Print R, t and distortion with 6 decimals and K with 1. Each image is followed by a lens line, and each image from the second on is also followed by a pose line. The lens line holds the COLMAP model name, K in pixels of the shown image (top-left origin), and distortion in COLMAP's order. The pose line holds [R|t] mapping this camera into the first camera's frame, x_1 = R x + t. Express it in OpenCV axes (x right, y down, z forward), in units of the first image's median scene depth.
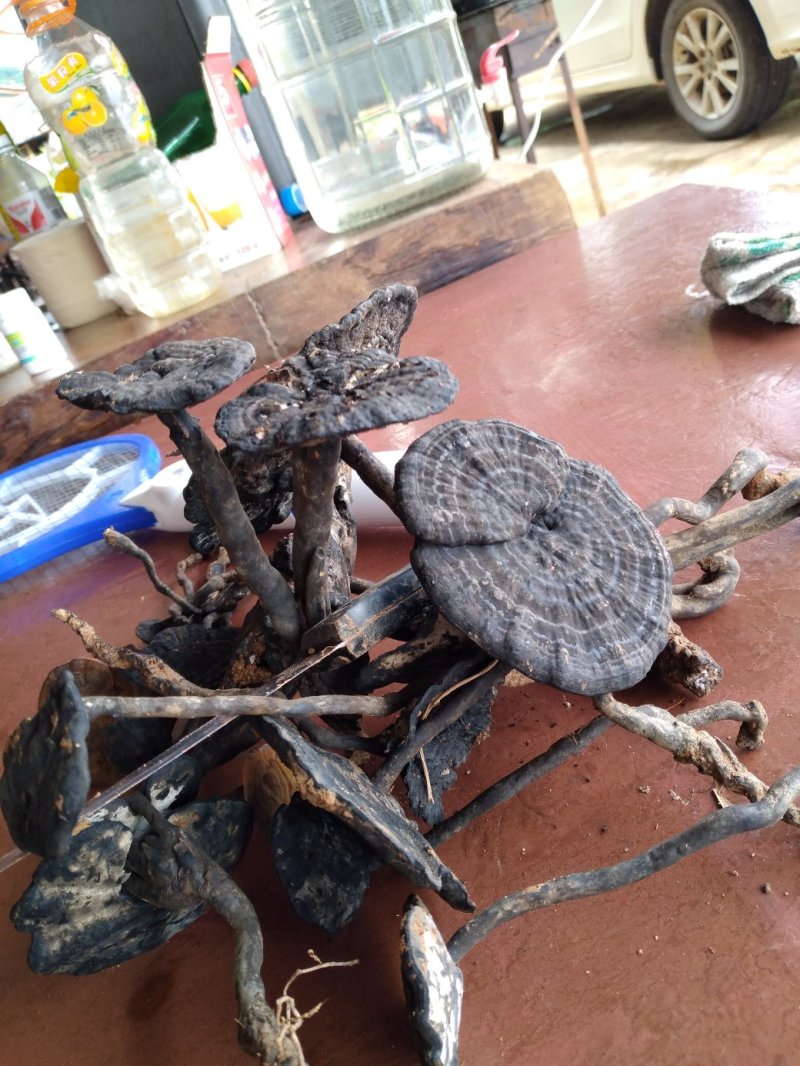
lens RADIAL K [[854.8, 0, 405.0], [0, 854.8, 535.1], [0, 0, 1]] dist [-0.017263, -0.009085]
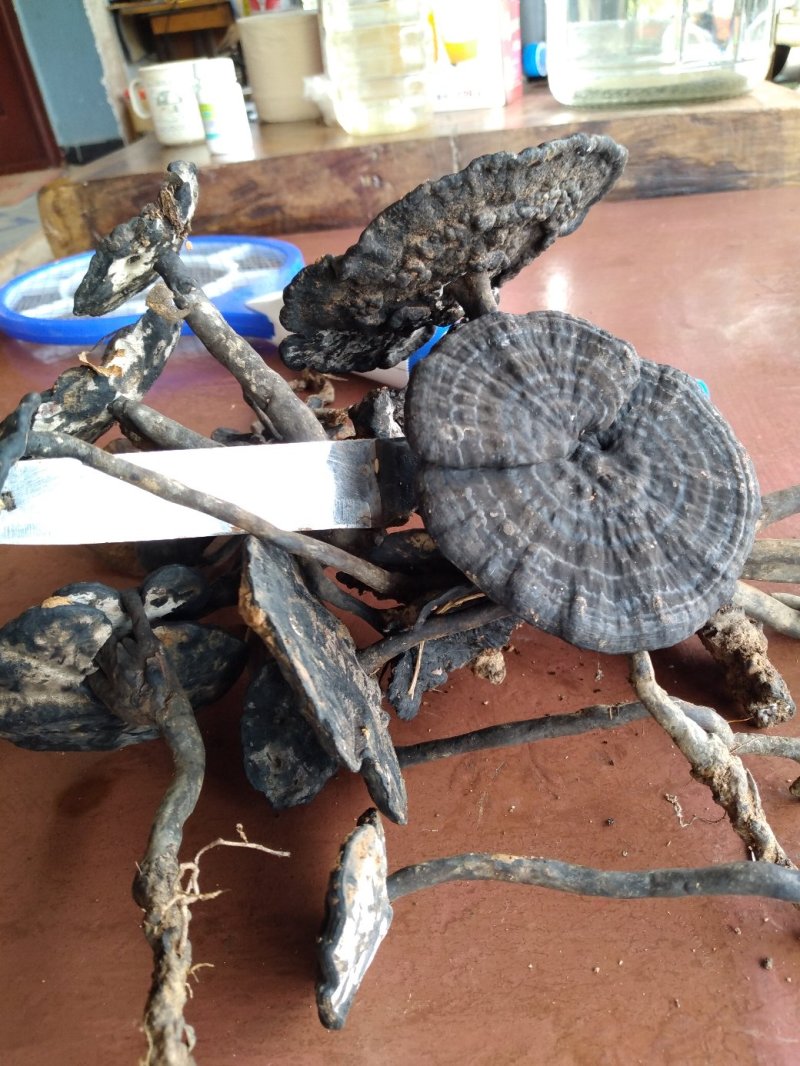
lens RADIAL K [[860.7, 0, 407.3], [0, 860.7, 532.1], [0, 0, 1]] dist [-0.004288, -0.032405]
pose [[0.931354, 0.352213, -0.092330, 0.020704], [-0.339183, 0.931445, 0.131778, 0.026769], [0.132414, -0.091415, 0.986970, 0.145814]]
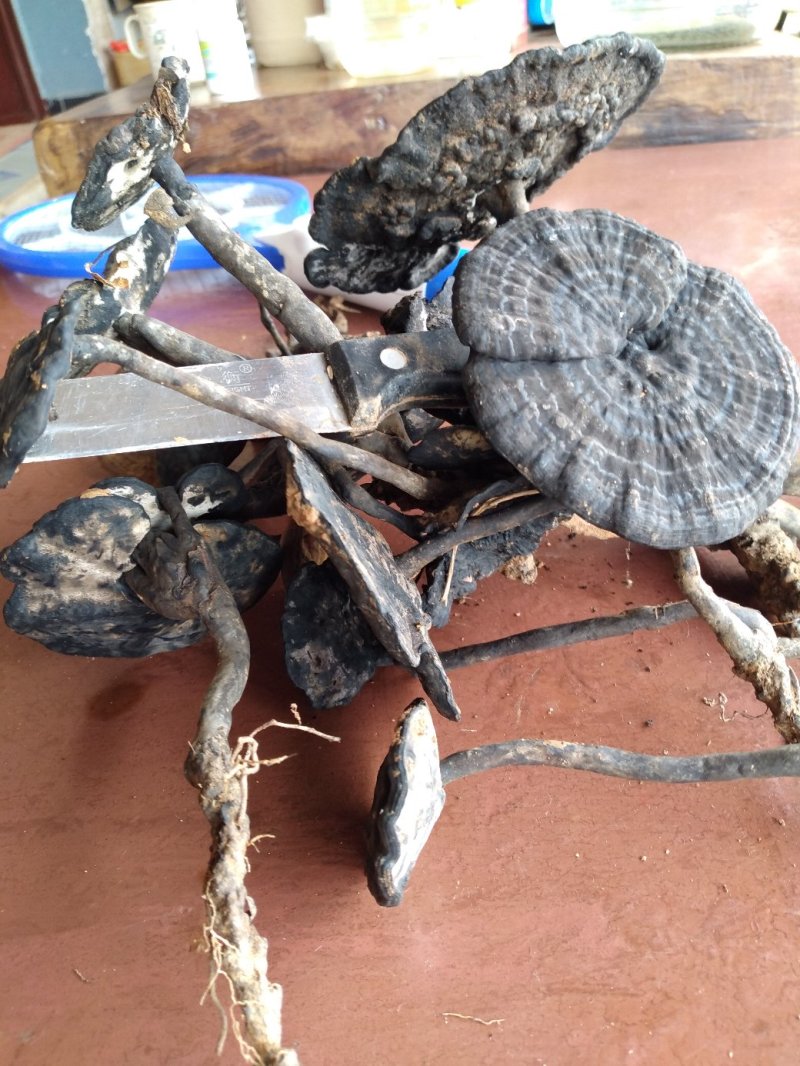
lens RADIAL K [[860.7, 0, 407.3], [0, 860.7, 532.1], [0, 0, 1]] dist [-0.004288, -0.032405]
pose [[0.928692, 0.365375, -0.063506, -0.010213], [-0.351936, 0.922296, 0.159723, 0.119011], [0.116930, -0.125983, 0.985117, 0.141763]]
